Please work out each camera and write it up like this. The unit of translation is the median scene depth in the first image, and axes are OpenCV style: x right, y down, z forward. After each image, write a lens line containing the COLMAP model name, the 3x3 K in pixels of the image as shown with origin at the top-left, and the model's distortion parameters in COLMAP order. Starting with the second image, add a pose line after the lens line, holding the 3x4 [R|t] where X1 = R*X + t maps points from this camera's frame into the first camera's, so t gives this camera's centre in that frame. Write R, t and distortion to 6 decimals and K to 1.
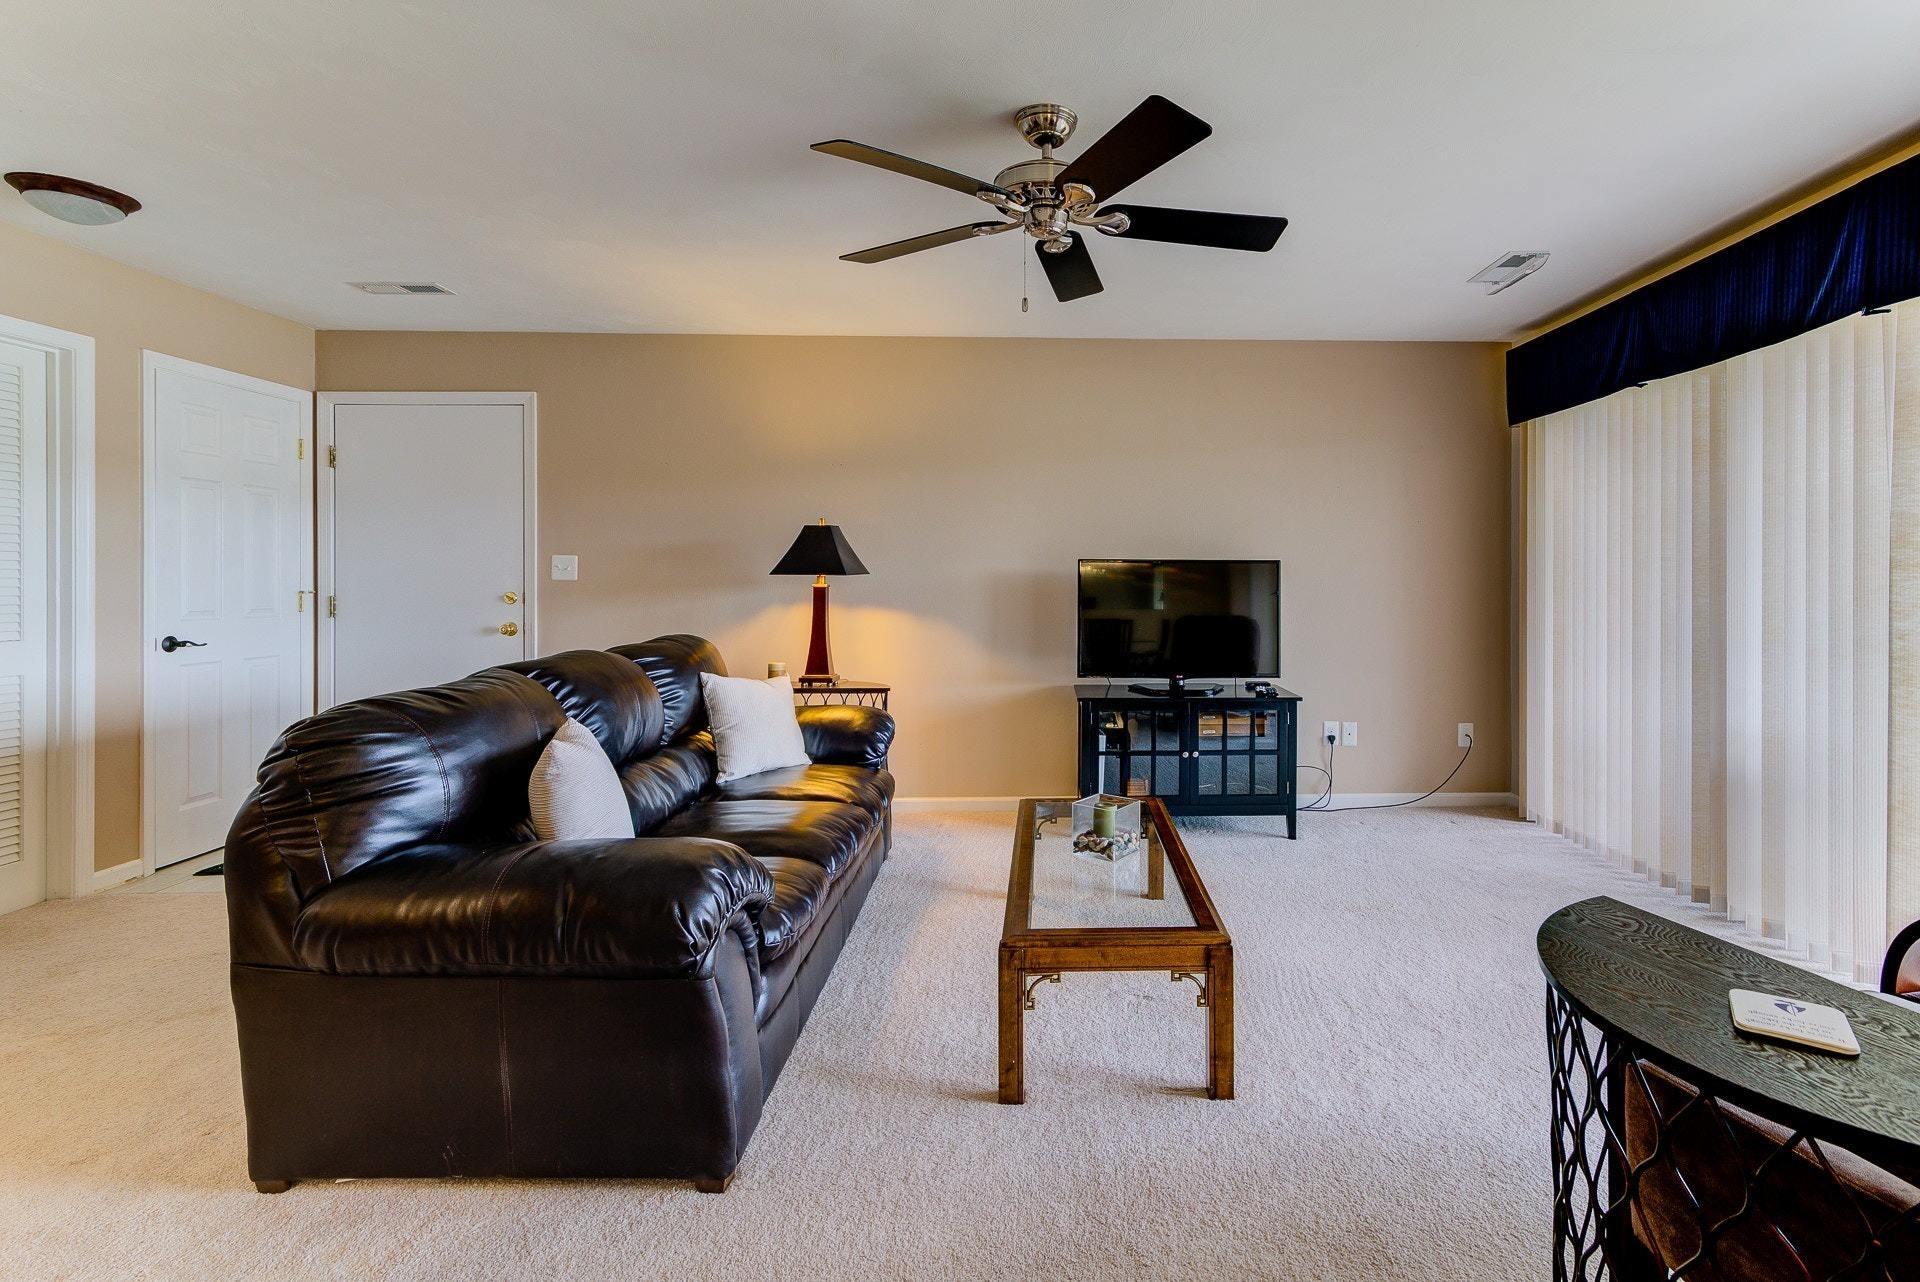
lens RADIAL K [[854.8, 0, 1042.8], [0, 854.8, 574.1], [0, 0, 1]] dist [-0.001077, 0.000250]
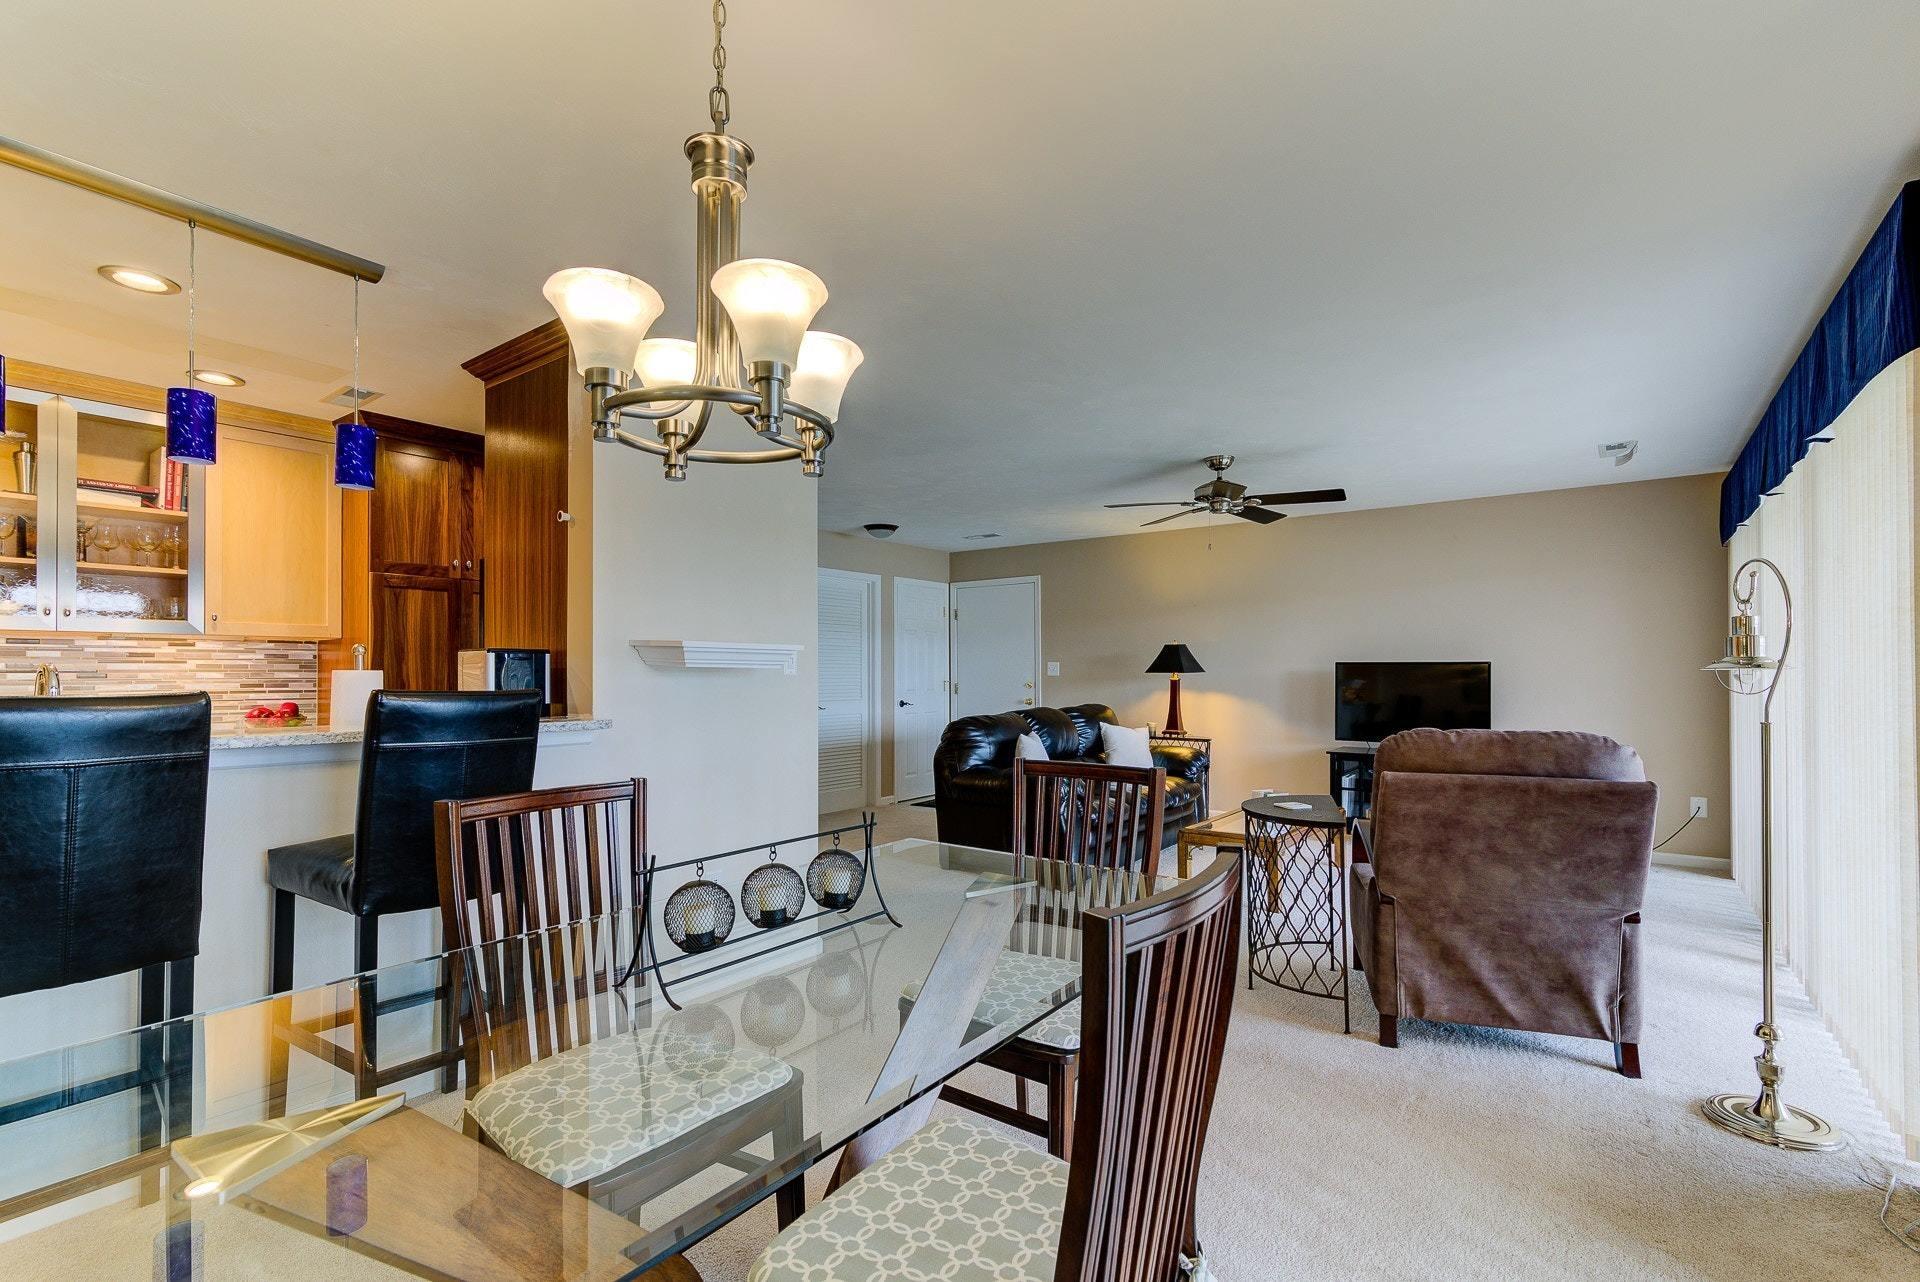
lens RADIAL K [[906.3, 0, 979.7], [0, 906.3, 599.7], [0, 0, 1]] dist [-0.000636, -0.000291]
pose [[0.789504, -0.050008, -0.611705, 0.580399], [0.003785, 0.997053, -0.076626, -0.007724], [0.613734, 0.058181, 0.787366, -0.724881]]
